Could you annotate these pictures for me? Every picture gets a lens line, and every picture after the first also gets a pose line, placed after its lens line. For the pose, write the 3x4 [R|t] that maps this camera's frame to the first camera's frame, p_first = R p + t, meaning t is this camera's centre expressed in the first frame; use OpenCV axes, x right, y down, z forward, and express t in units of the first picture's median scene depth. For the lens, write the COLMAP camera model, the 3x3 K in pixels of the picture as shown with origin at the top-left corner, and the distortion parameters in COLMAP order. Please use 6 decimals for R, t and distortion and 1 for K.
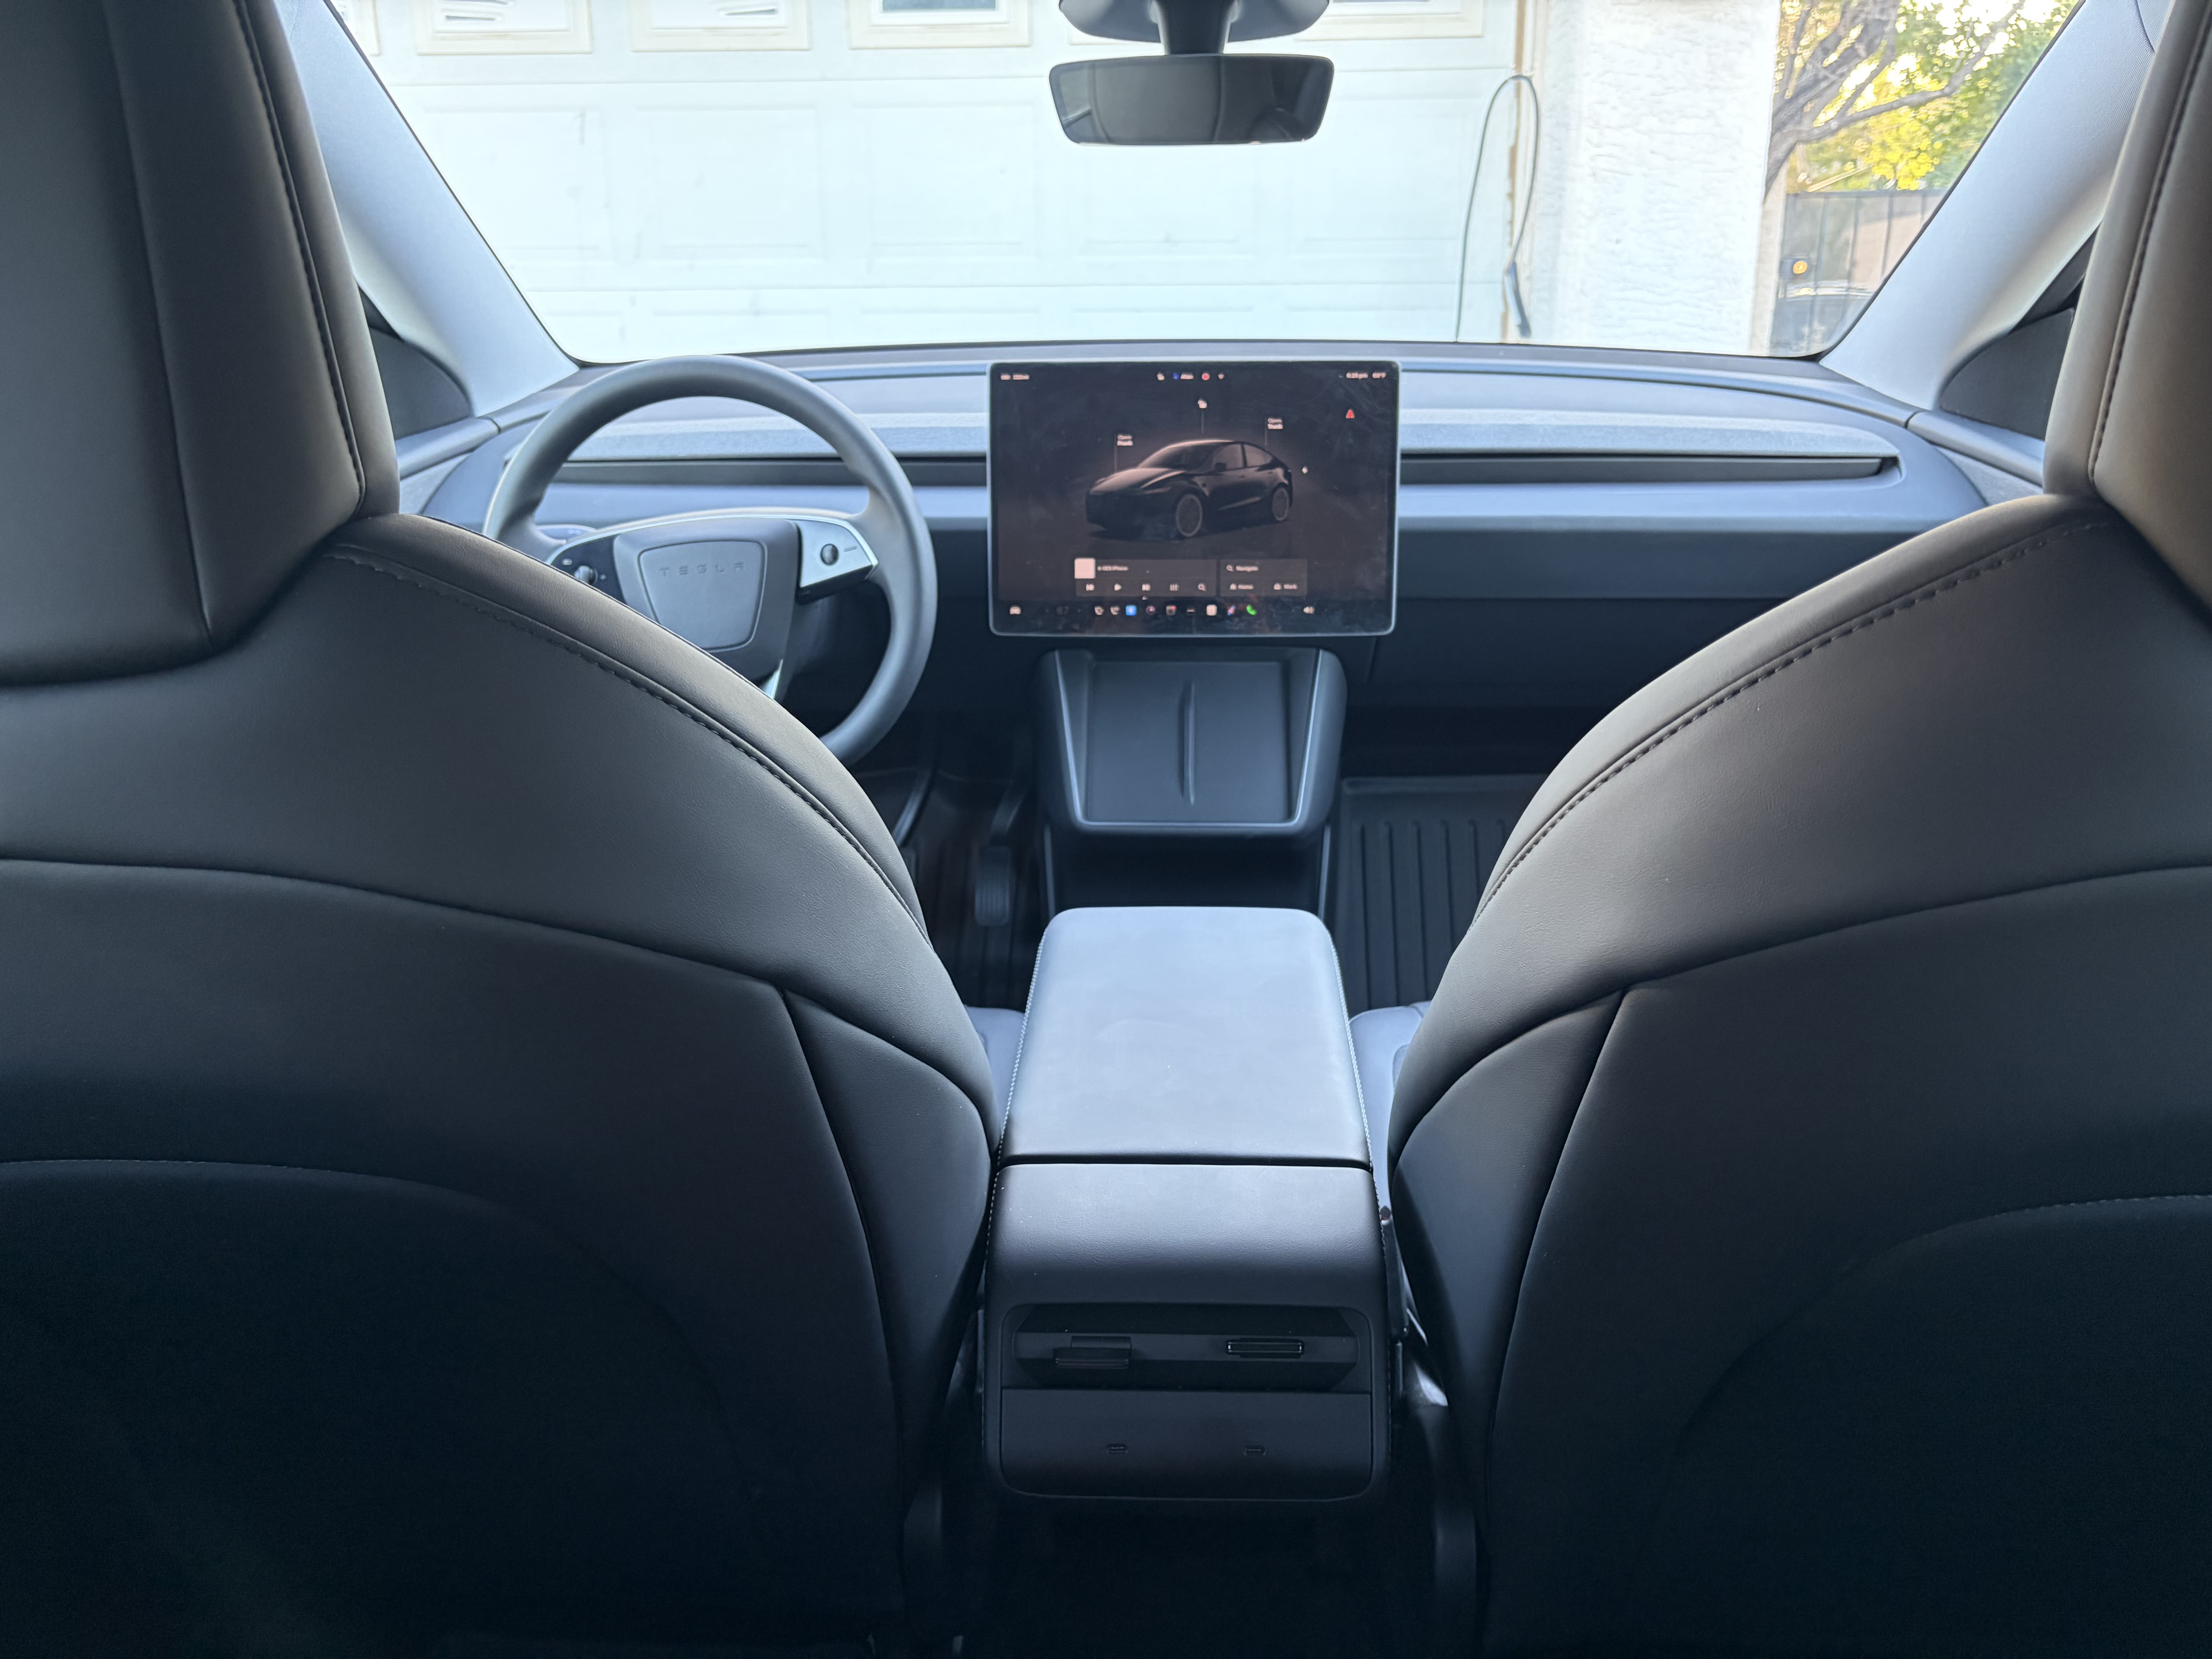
lens RADIAL K [[1679.5, 0, 1106.0], [0, 1679.5, 829.5], [0, 0, 1]] dist [-0.001951, 0.002518]
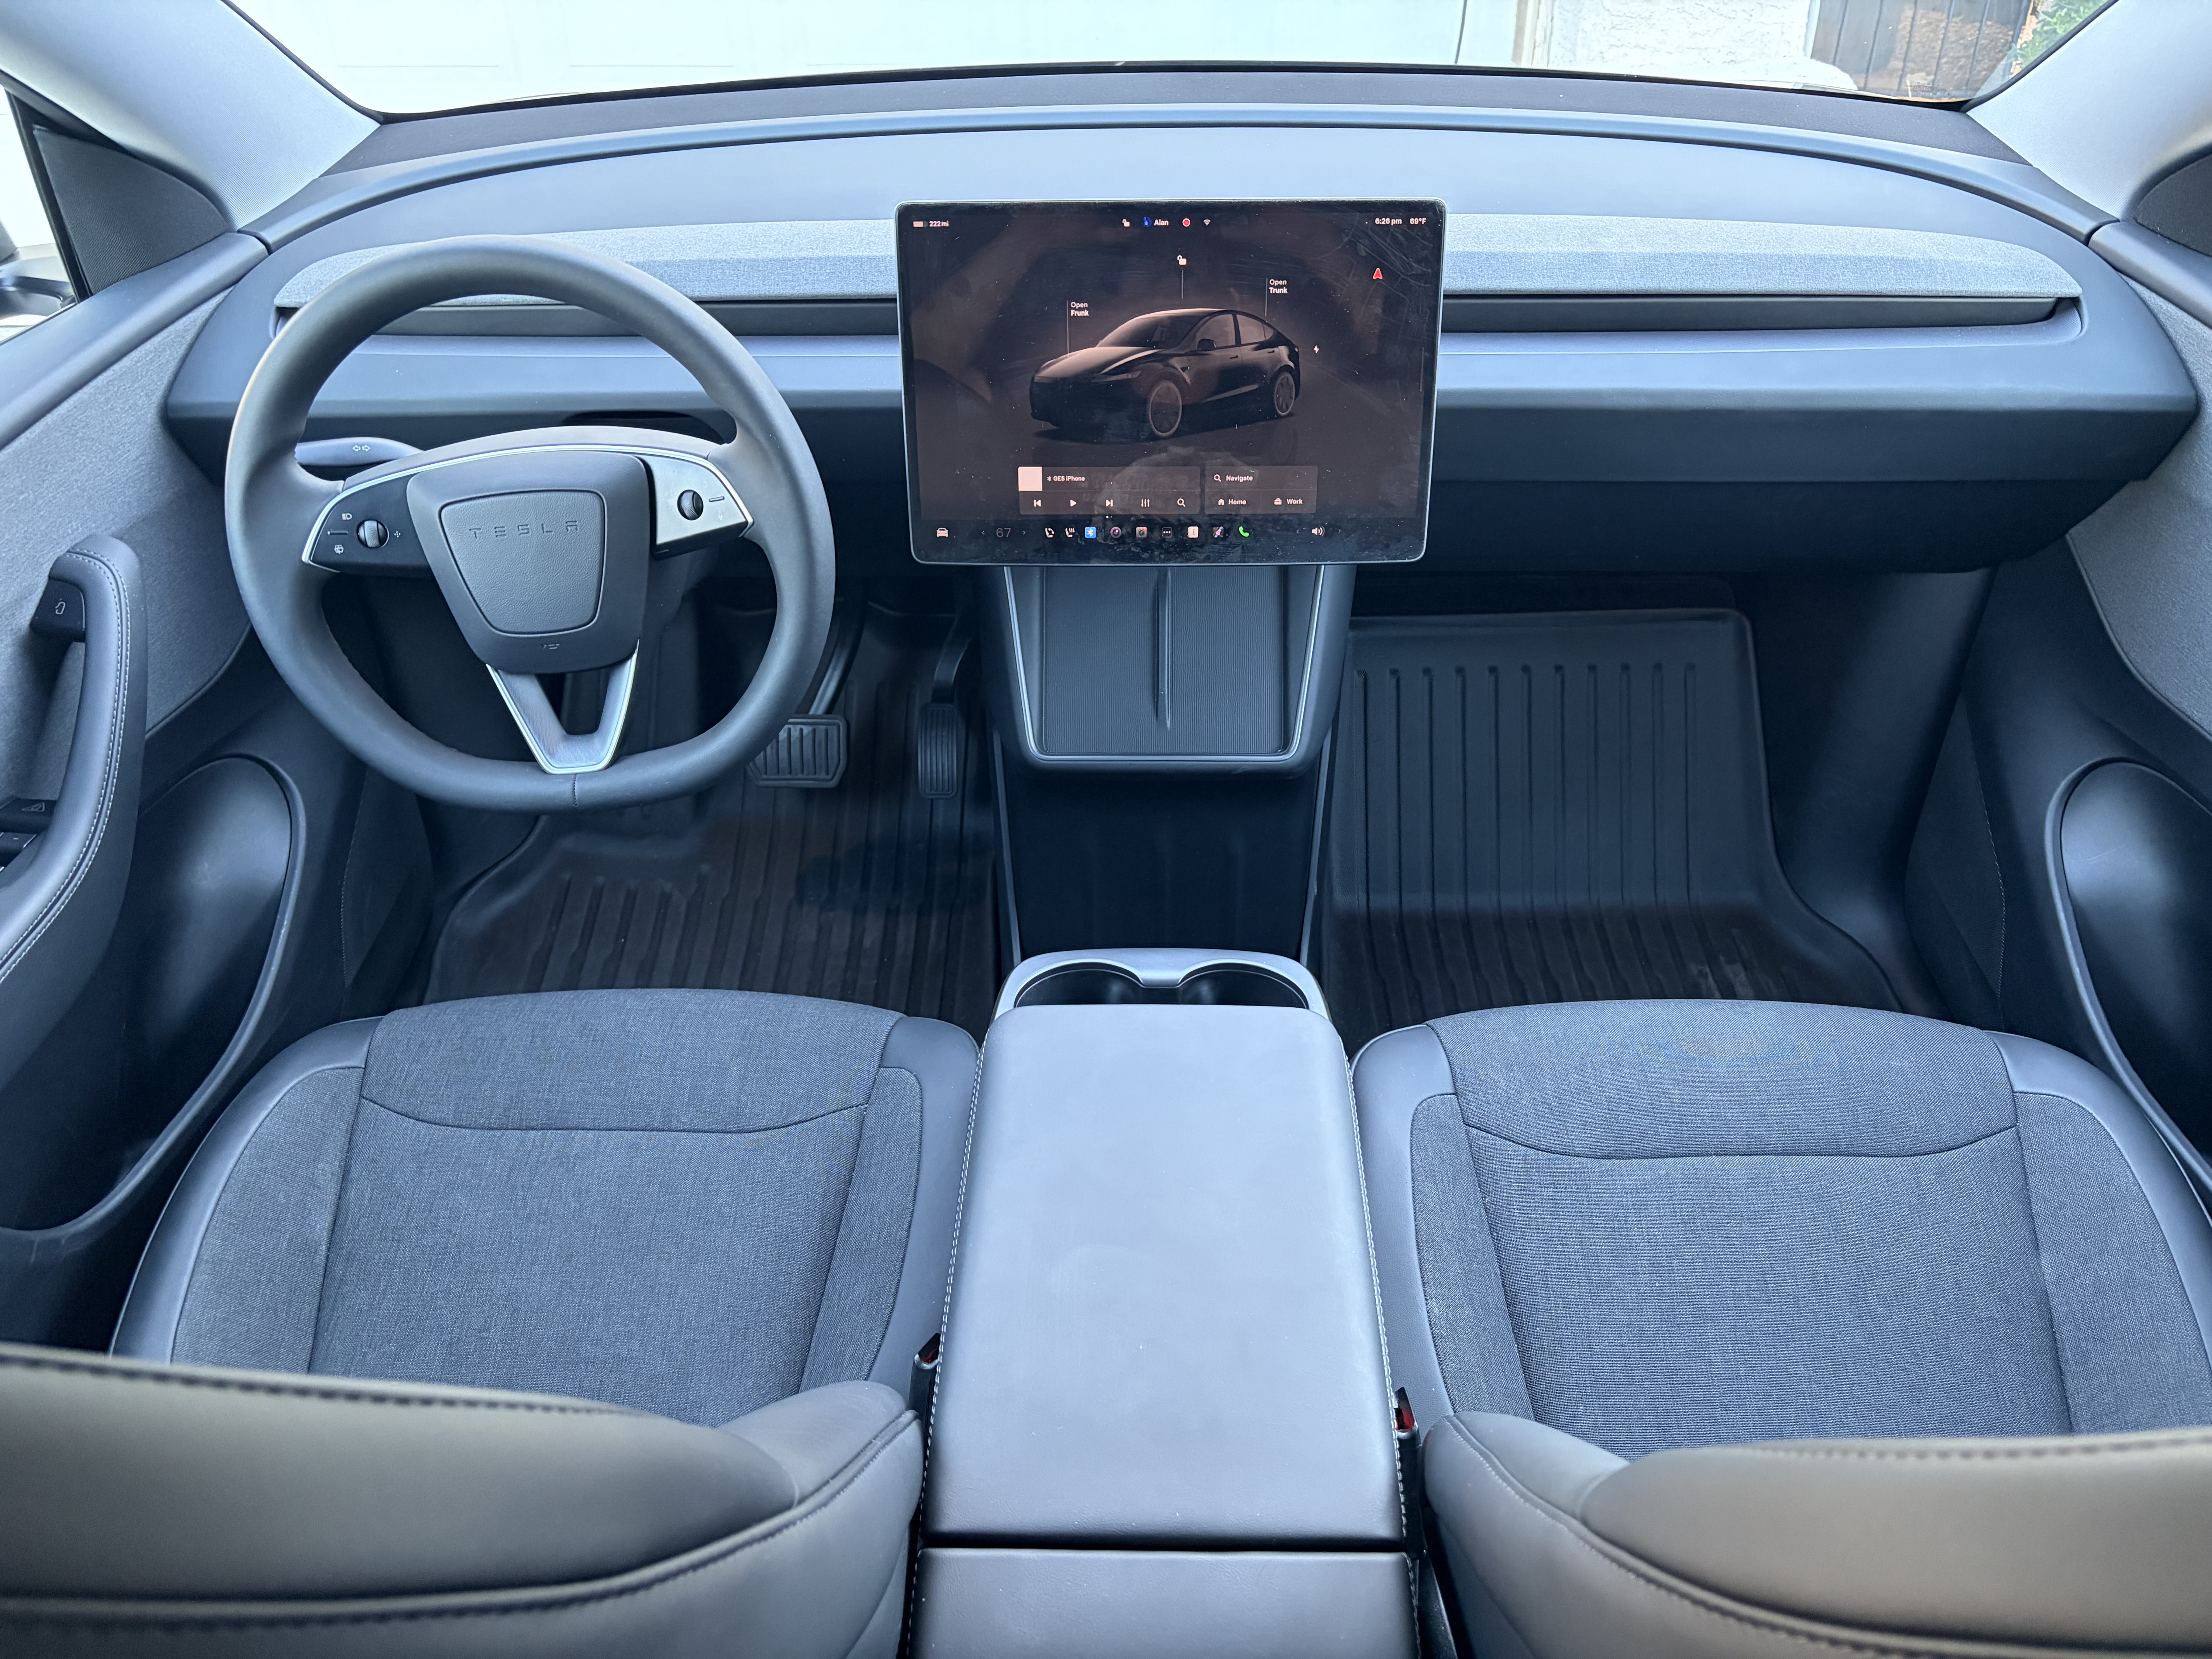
lens RADIAL K [[1679.5, 0, 1106.0], [0, 1679.5, 829.5], [0, 0, 1]] dist [-0.001951, 0.002518]
pose [[0.999815, -0.013616, 0.013606, 0.009650], [0.009875, 0.969572, 0.244609, -0.188842], [-0.016523, -0.244429, 0.969526, 0.208606]]
